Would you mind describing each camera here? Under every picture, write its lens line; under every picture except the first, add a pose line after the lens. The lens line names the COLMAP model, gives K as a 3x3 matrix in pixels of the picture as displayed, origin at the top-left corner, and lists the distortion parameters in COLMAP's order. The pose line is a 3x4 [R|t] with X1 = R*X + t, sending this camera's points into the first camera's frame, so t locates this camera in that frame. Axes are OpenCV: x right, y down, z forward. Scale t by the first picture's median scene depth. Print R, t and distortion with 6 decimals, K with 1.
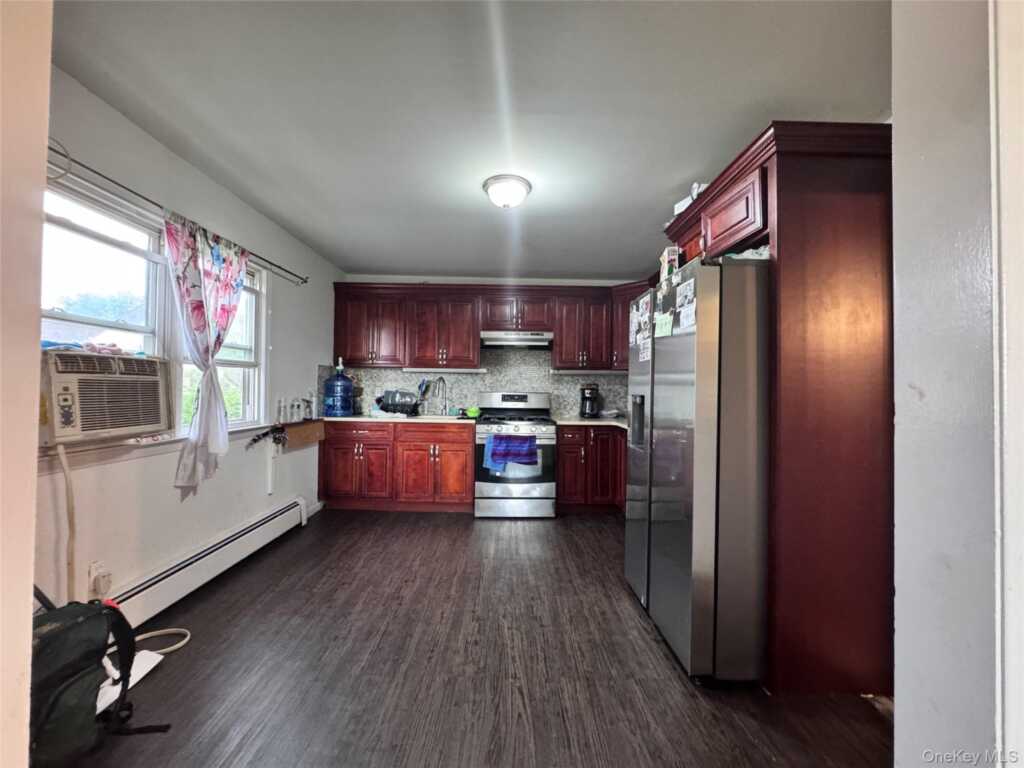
lens RADIAL K [[408.3, 0, 510.0], [0, 408.3, 383.5], [0, 0, 1]] dist [-0.003492, 0.000103]
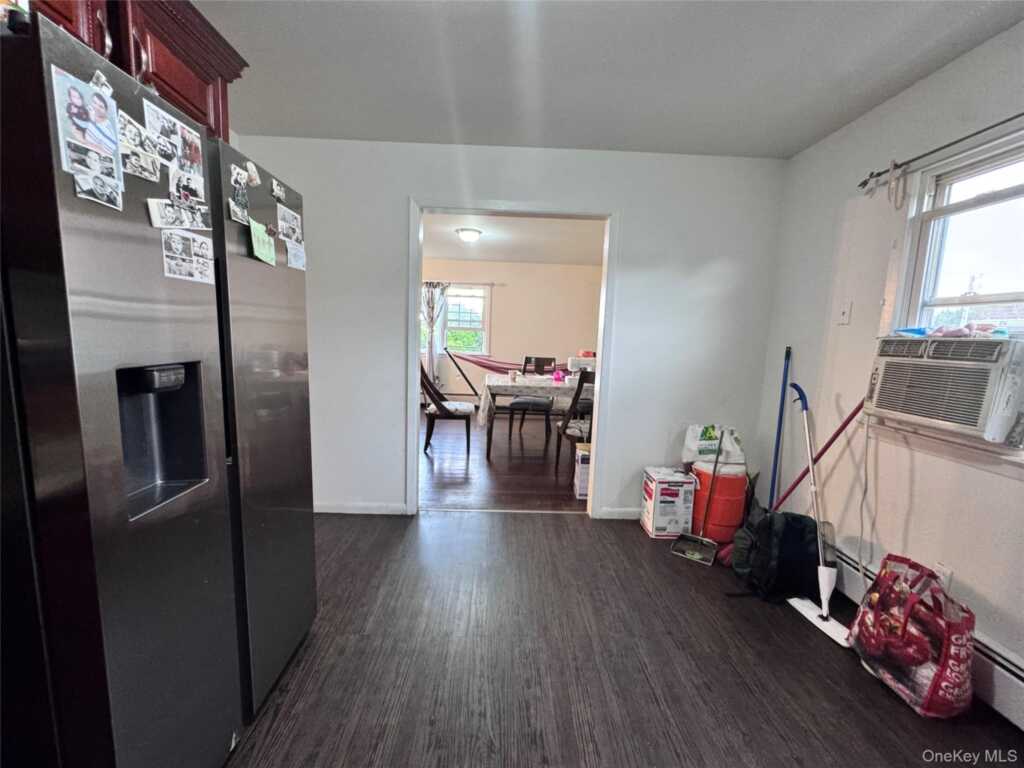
lens RADIAL K [[408.3, 0, 510.0], [0, 408.3, 383.5], [0, 0, 1]] dist [-0.003492, 0.000103]
pose [[-0.998626, -0.049462, -0.017291, -0.003362], [-0.051042, 0.992875, 0.107677, -0.007431], [0.011841, 0.108412, -0.994036, 0.836957]]
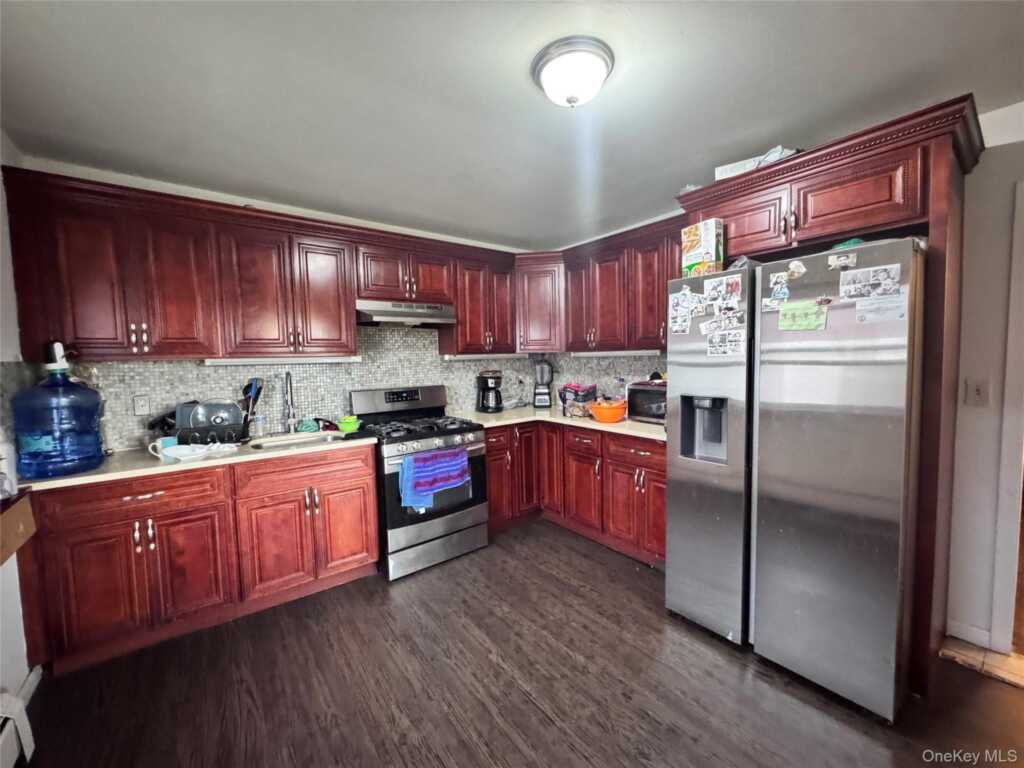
lens RADIAL K [[408.3, 0, 510.0], [0, 408.3, 383.5], [0, 0, 1]] dist [-0.003492, 0.000103]
pose [[0.799830, -0.069491, 0.596191, -0.293861], [0.023860, 0.996171, 0.084102, -0.046664], [-0.599752, -0.053042, 0.798426, 0.350888]]
